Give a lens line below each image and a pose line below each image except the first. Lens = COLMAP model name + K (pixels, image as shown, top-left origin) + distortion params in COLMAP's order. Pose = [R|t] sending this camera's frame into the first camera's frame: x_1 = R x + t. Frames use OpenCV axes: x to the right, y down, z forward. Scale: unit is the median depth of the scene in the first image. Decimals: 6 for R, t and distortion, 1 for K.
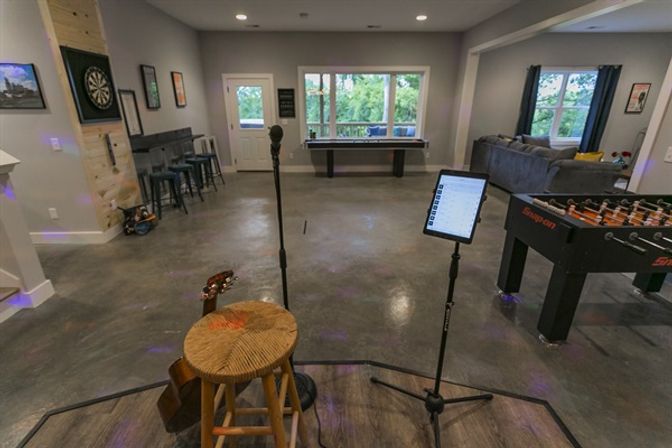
lens RADIAL K [[322.7, 0, 334.3], [0, 322.7, 222.9], [0, 0, 1]] dist [-0.001534, 0.000312]
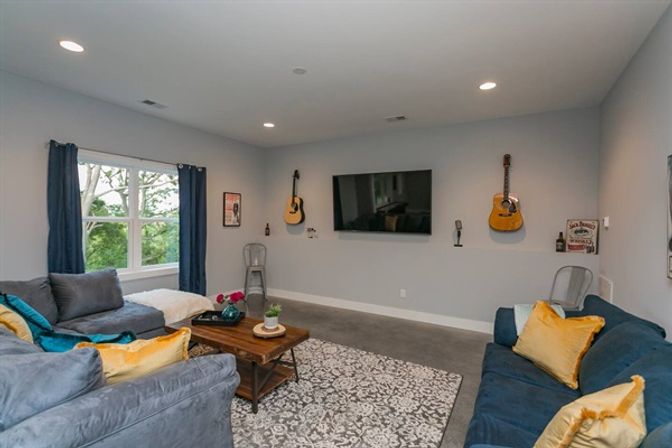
lens RADIAL K [[322.7, 0, 336.2], [0, 322.7, 226.4], [0, 0, 1]] dist [-0.001534, 0.000312]
pose [[0.515552, -0.006441, 0.856834, 0.394956], [0.280150, 0.946282, -0.161452, -0.148504], [-0.809766, 0.323279, 0.489662, 0.419114]]
